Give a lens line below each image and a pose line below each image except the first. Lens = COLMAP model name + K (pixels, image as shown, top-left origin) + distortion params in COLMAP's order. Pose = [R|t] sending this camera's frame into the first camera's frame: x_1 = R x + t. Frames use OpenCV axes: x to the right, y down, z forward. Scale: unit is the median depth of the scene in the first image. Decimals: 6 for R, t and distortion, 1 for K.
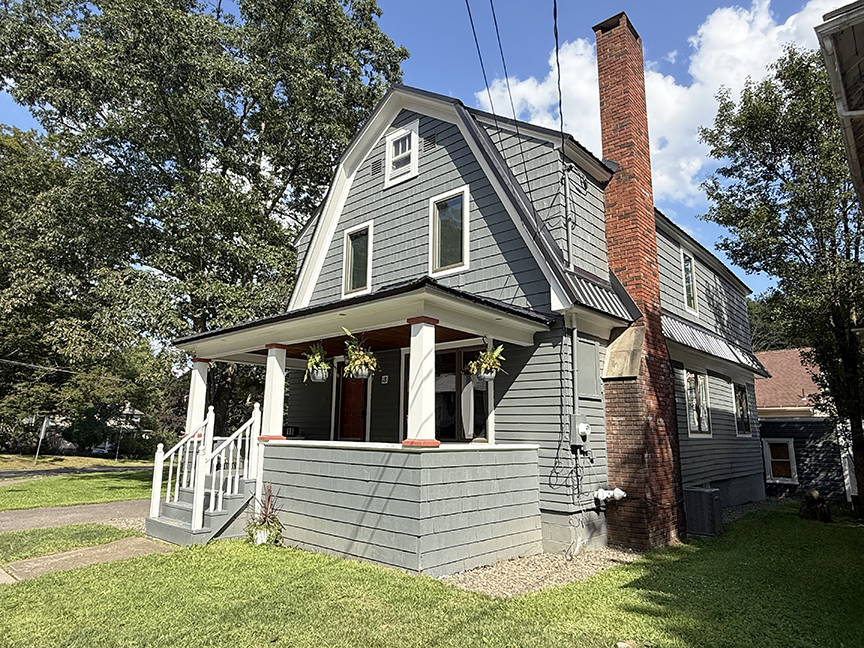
lens RADIAL K [[532.6, 0, 432.0], [0, 532.6, 324.0], [0, 0, 1]] dist [0.004665, 0.002033]
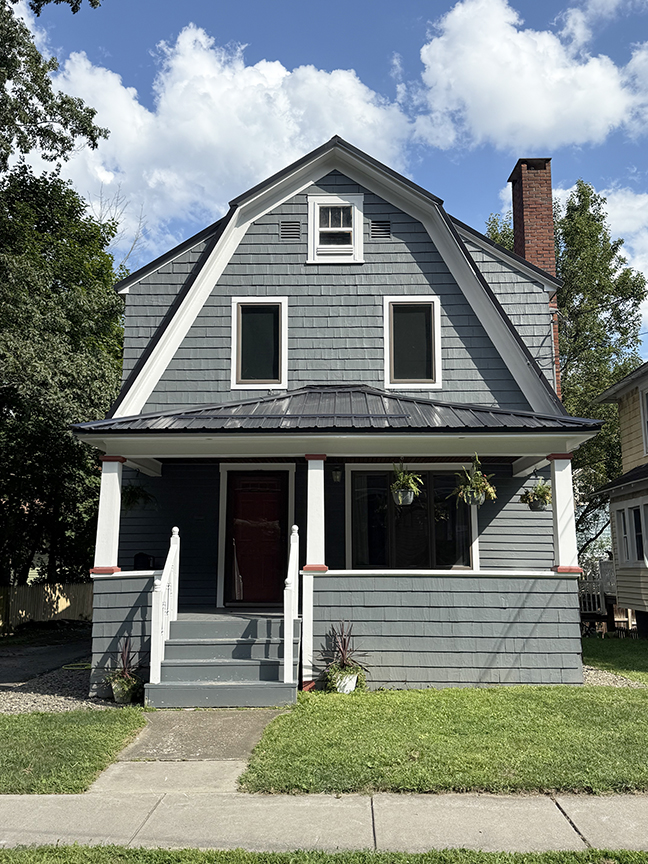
lens RADIAL K [[772.3, 0, 324.0], [0, 772.3, 432.0], [0, 0, 1]] dist [0.104155, -0.004994]
pose [[0.763141, 0.096022, 0.639058, -0.861331], [-0.119658, 0.992795, -0.006282, 0.007021], [-0.635057, -0.071675, 0.769133, 0.059368]]
